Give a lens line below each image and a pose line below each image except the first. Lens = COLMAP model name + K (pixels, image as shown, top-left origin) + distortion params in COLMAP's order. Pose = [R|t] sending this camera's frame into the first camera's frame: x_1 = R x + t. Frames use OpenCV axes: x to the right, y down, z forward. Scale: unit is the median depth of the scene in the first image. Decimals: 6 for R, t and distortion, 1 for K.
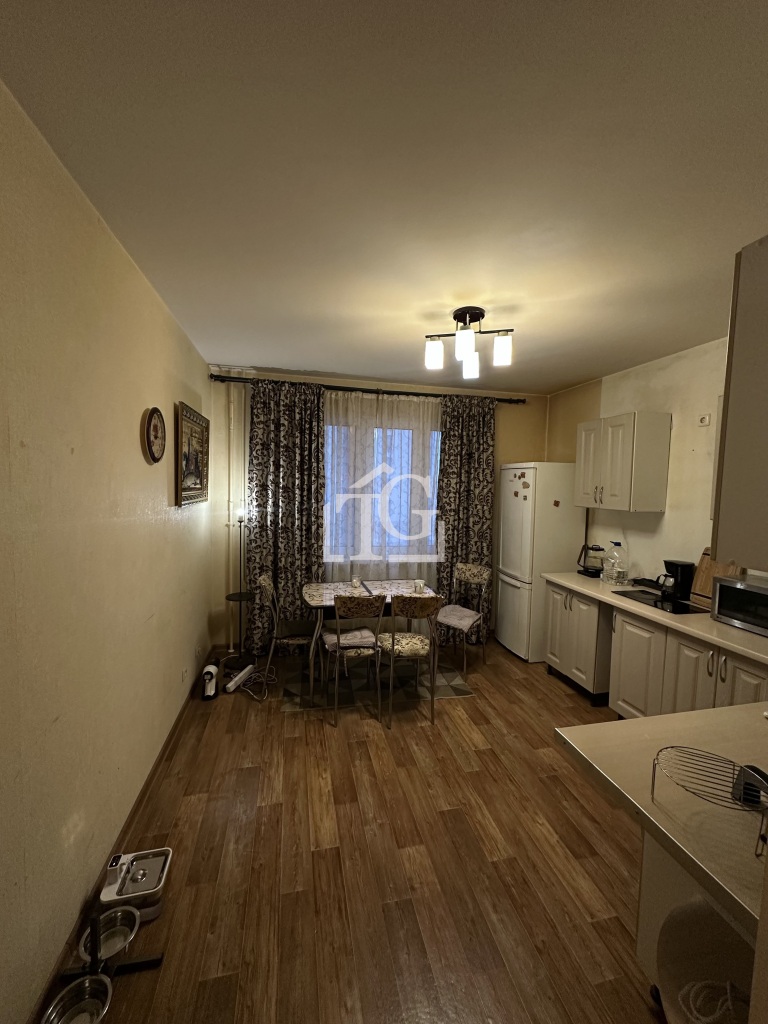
lens RADIAL K [[407.4, 0, 383.1], [0, 407.4, 506.1], [0, 0, 1]] dist [-0.001051, 0.000532]
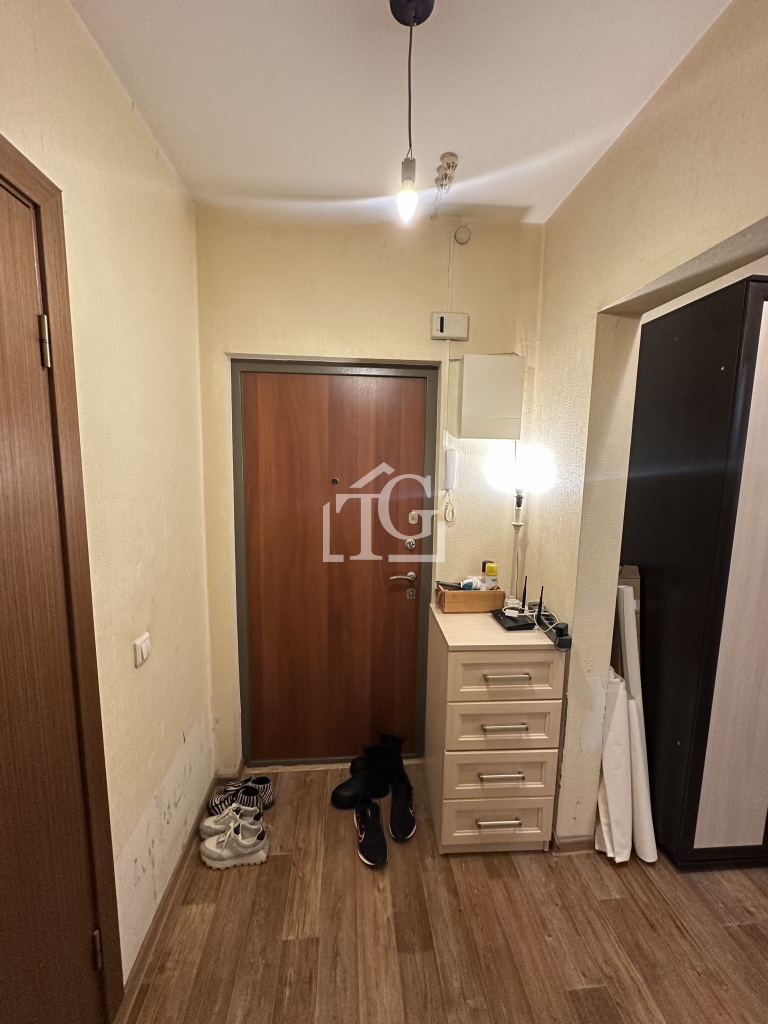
lens RADIAL K [[407.4, 0, 384.5], [0, 407.4, 510.6], [0, 0, 1]] dist [-0.001051, 0.000532]
pose [[0.991813, 0.005653, -0.127570, -0.054409], [0.003447, 0.997470, 0.071002, -0.007915], [0.127648, -0.070860, 0.989285, 0.361155]]
